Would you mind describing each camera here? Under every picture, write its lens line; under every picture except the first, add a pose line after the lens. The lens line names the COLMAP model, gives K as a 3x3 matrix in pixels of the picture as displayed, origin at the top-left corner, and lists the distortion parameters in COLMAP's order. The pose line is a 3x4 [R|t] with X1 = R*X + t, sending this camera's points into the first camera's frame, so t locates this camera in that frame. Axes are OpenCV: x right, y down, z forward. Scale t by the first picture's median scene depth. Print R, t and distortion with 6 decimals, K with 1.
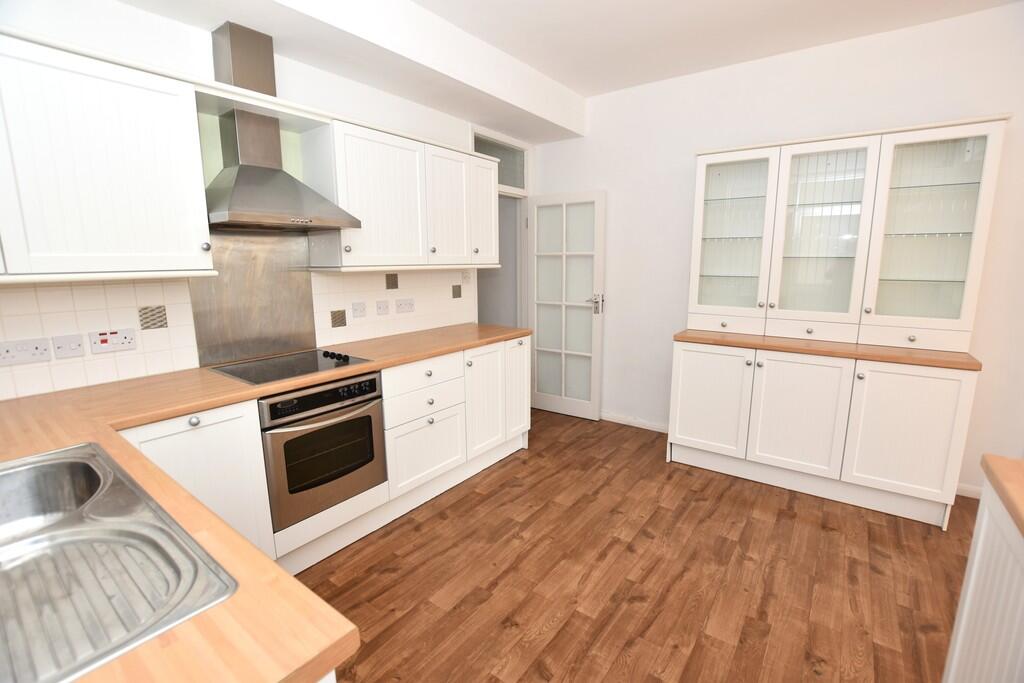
lens RADIAL K [[449.2, 0, 513.2], [0, 449.2, 343.2], [0, 0, 1]] dist [-0.046379, 0.007197]
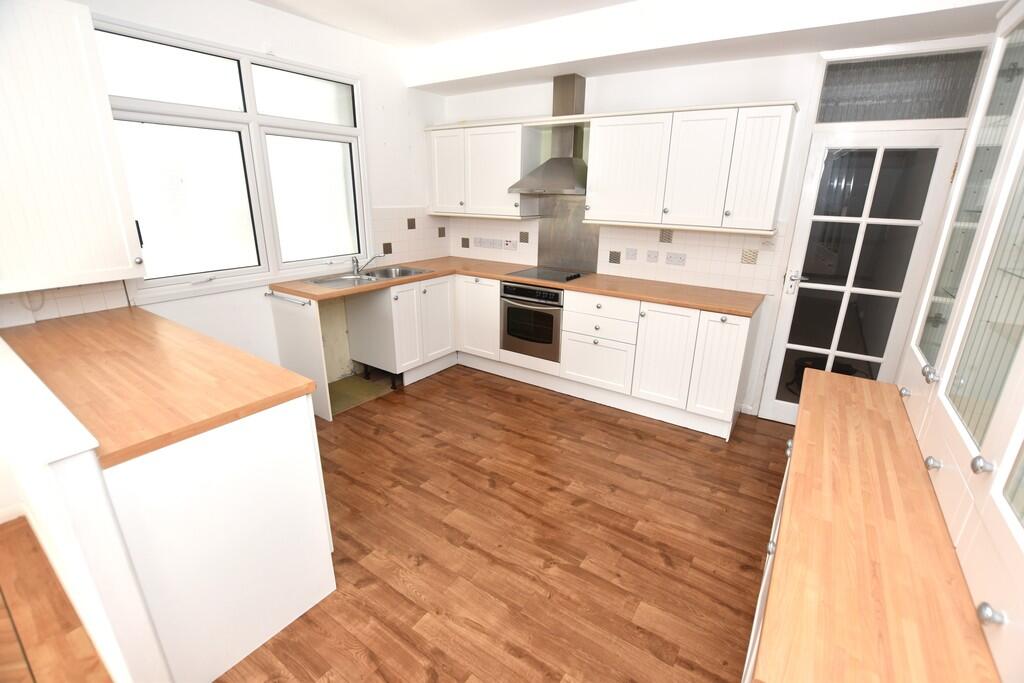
lens RADIAL K [[441.0, 0, 512.0], [0, 441.0, 341.5], [0, 0, 1]] dist [-0.053317, 0.006520]
pose [[0.048124, 0.320904, -0.945888, 1.179782], [-0.199037, 0.931075, 0.305752, -0.200887], [0.978810, 0.173553, 0.108679, 0.704304]]
